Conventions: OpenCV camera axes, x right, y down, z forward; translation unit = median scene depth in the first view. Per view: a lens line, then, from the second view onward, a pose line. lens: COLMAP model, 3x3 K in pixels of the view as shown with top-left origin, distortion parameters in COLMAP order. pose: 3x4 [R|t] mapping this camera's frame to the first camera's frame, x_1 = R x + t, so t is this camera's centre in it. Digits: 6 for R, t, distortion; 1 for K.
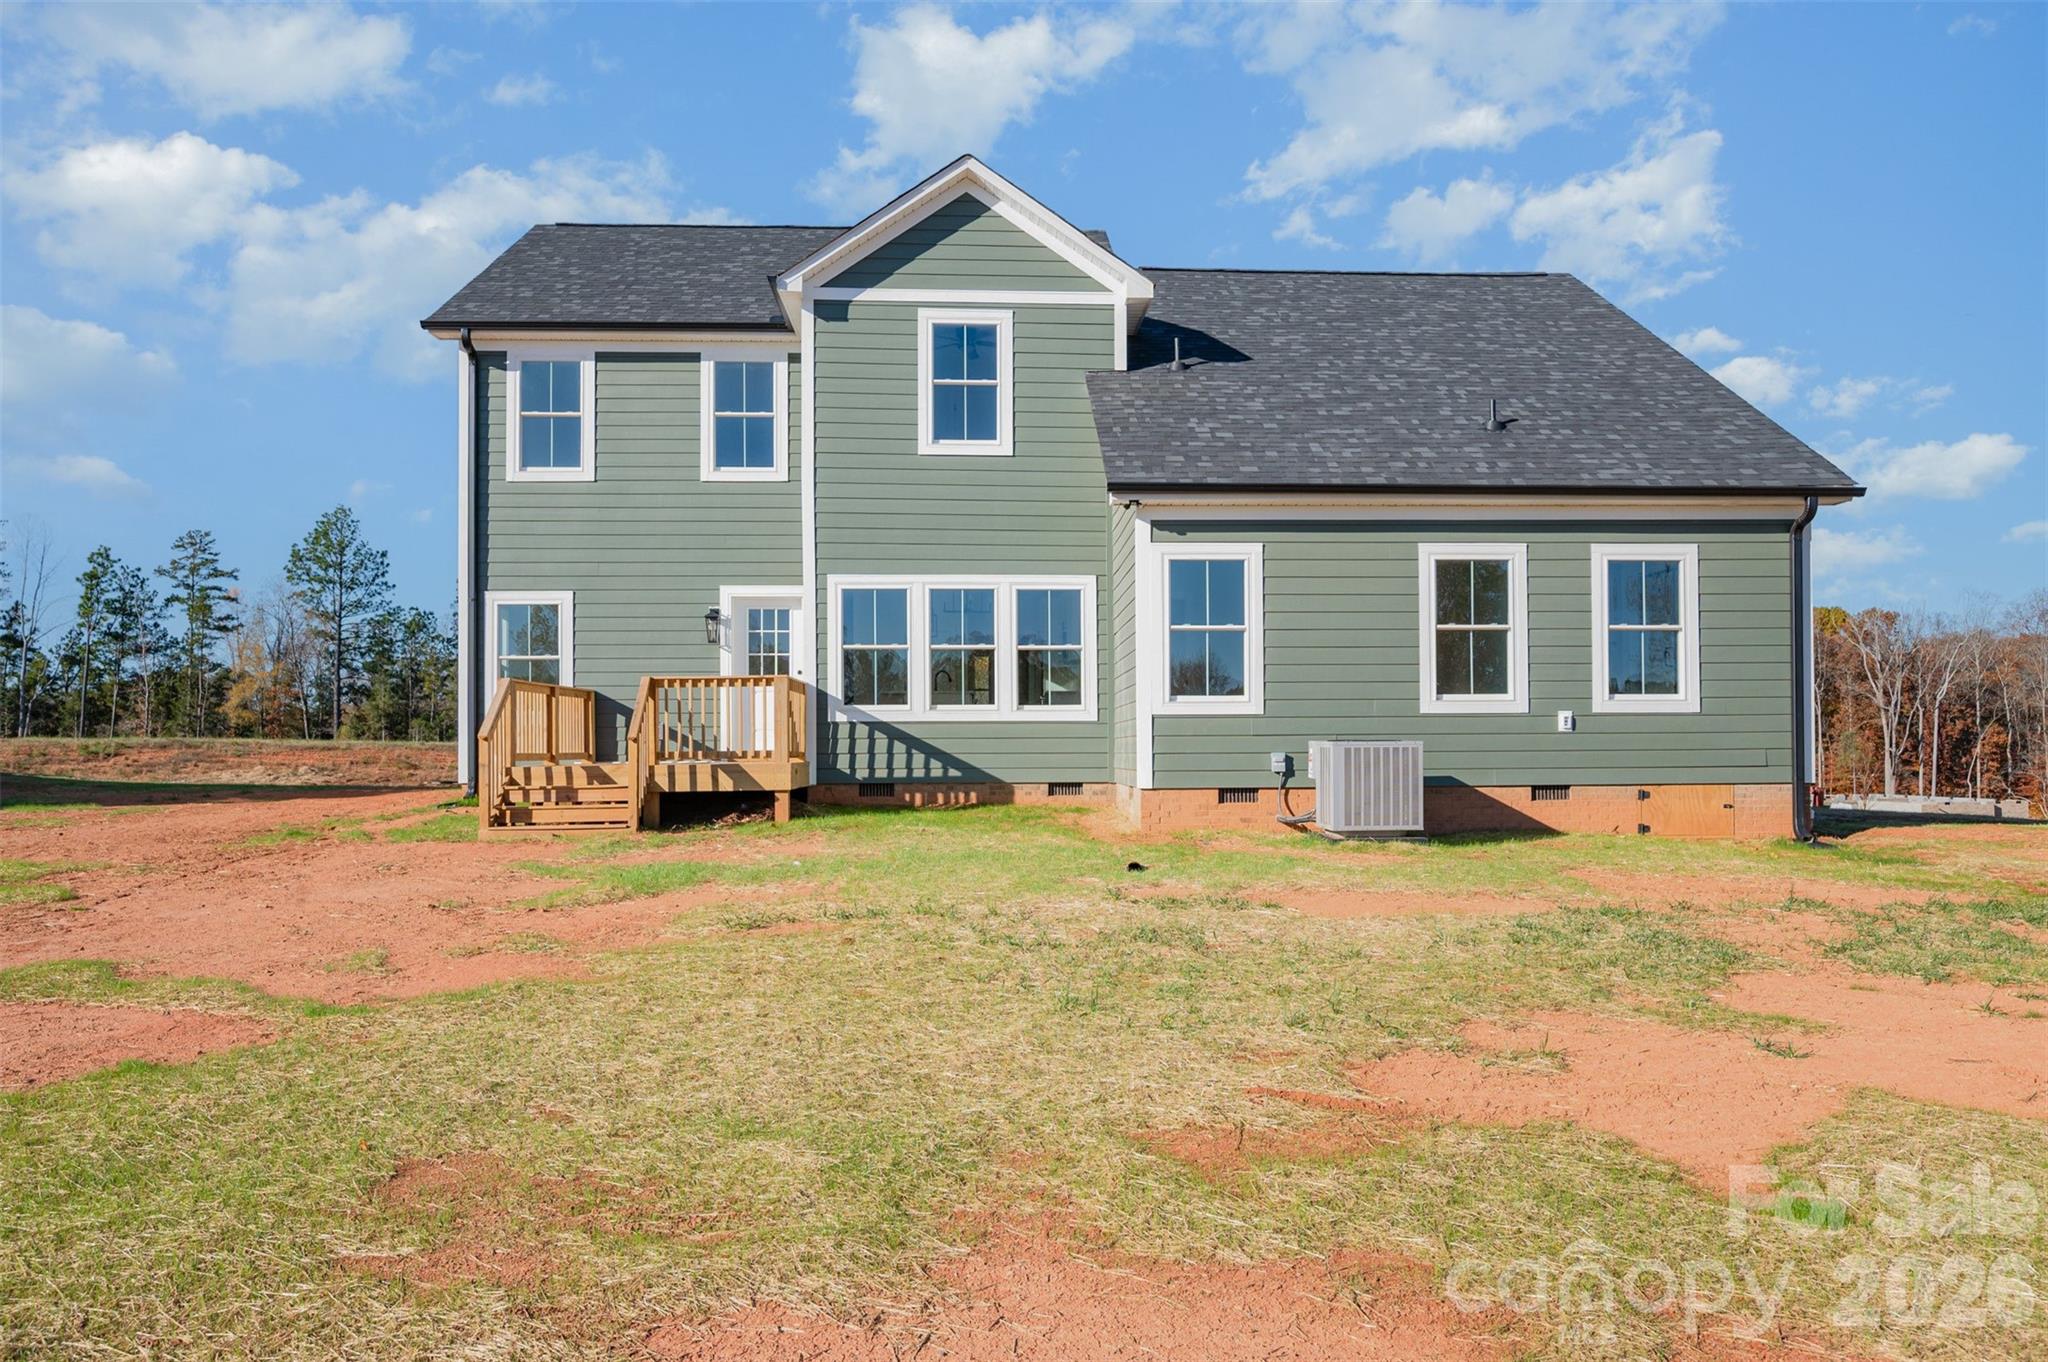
lens RADIAL K [[1290.3, 0, 1024.7], [0, 1290.3, 700.1], [0, 0, 1]] dist [-0.010546, -0.001532]
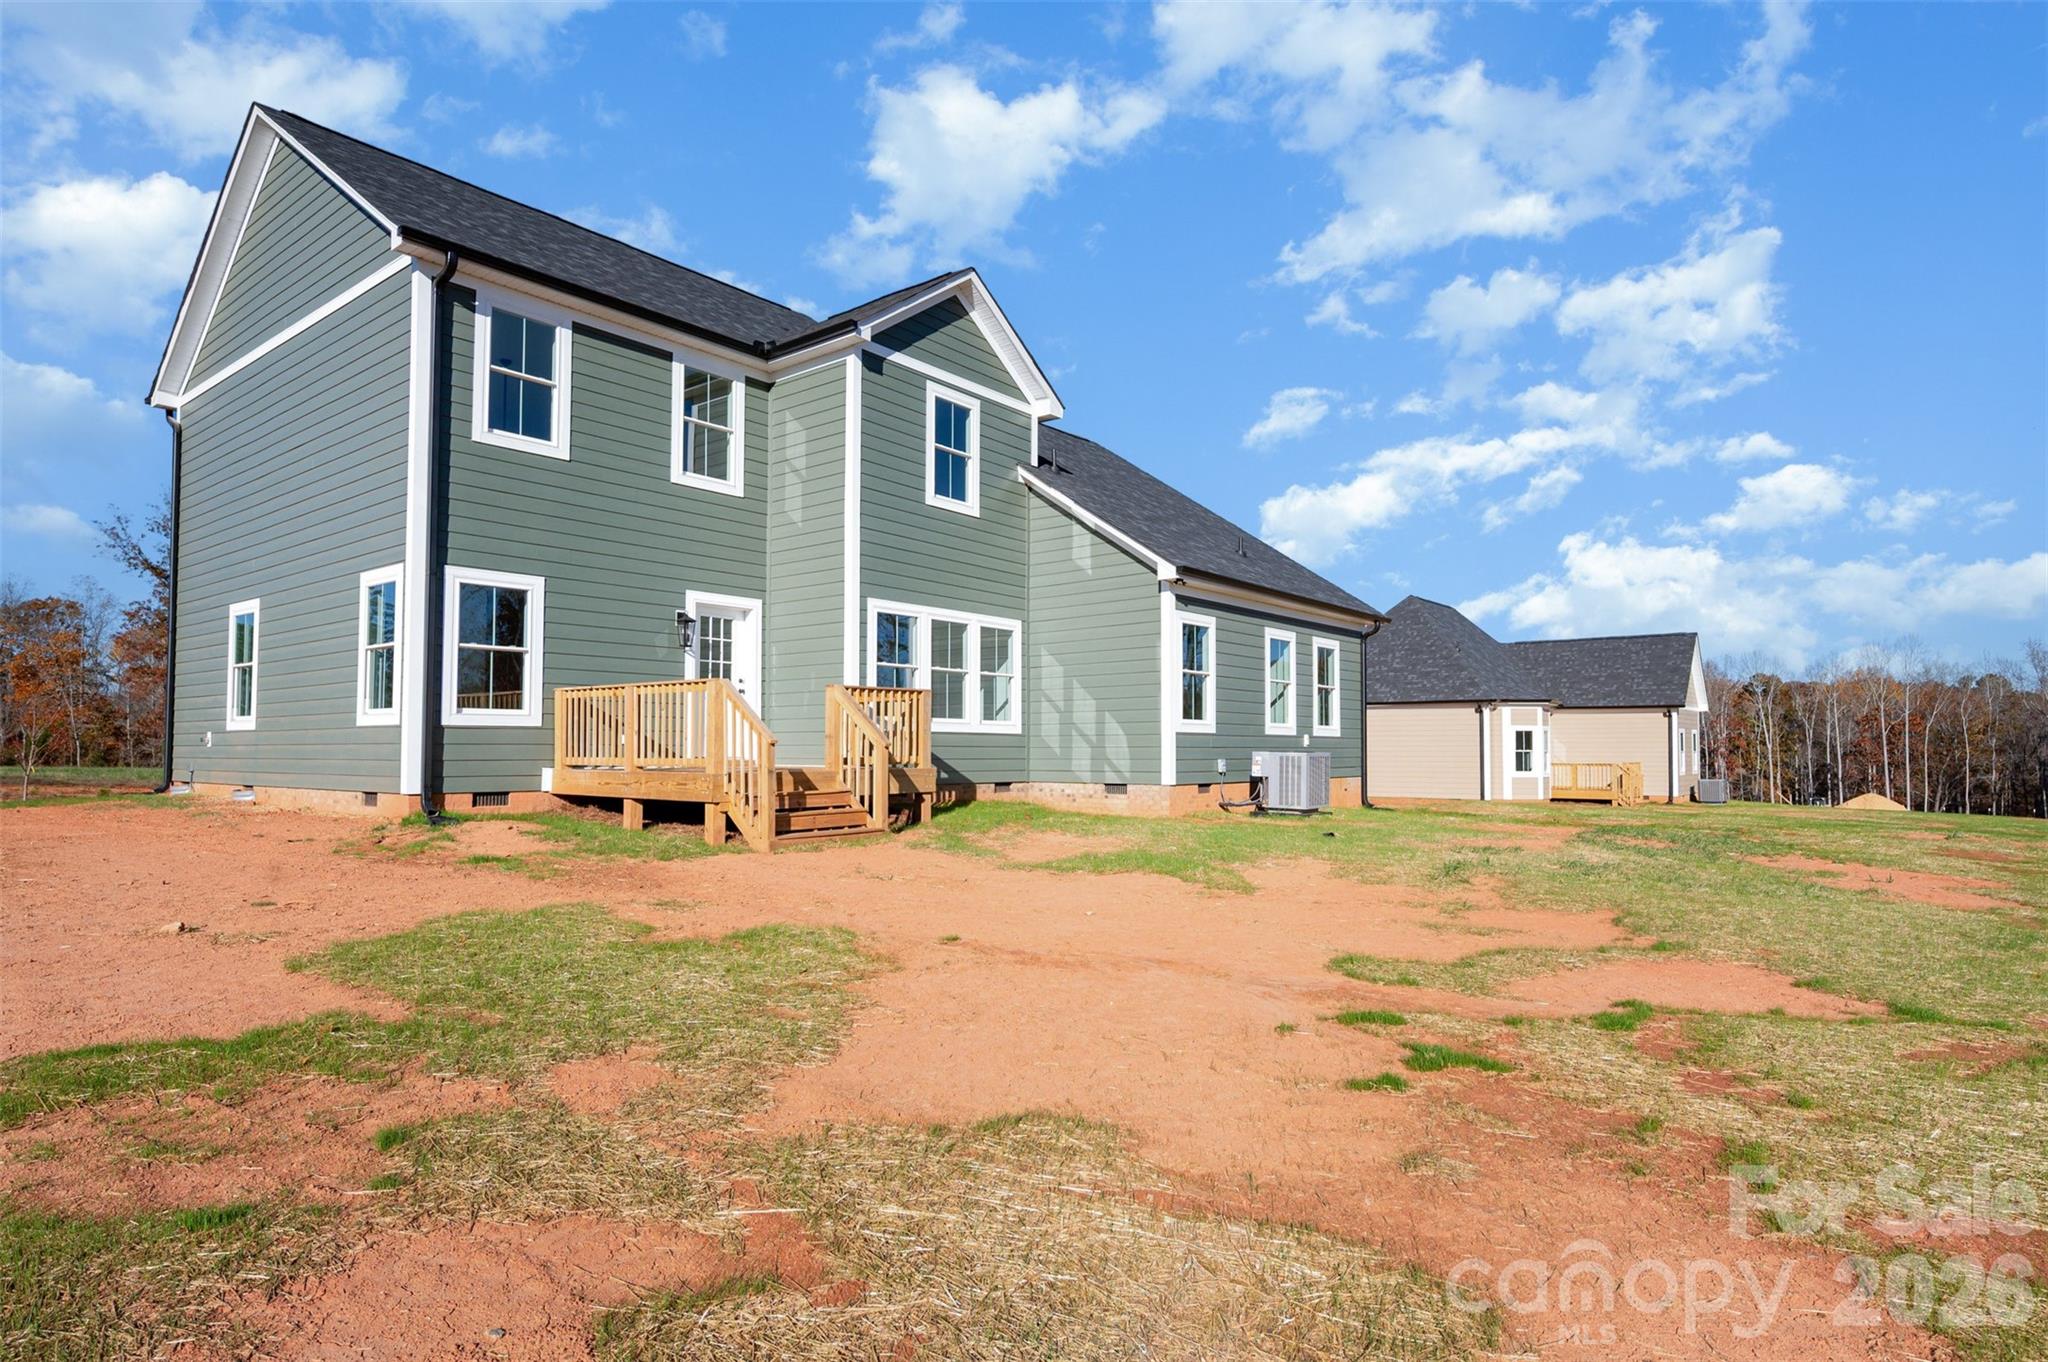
lens RADIAL K [[1106.9, 0, 1024.1], [0, 1106.9, 681.1], [0, 0, 1]] dist [0.003219, 0.000195]
pose [[0.675403, 0.053503, 0.735505, -0.744389], [-0.030781, 0.998541, -0.044372, 0.012728], [-0.736806, 0.007329, 0.676064, 0.249533]]
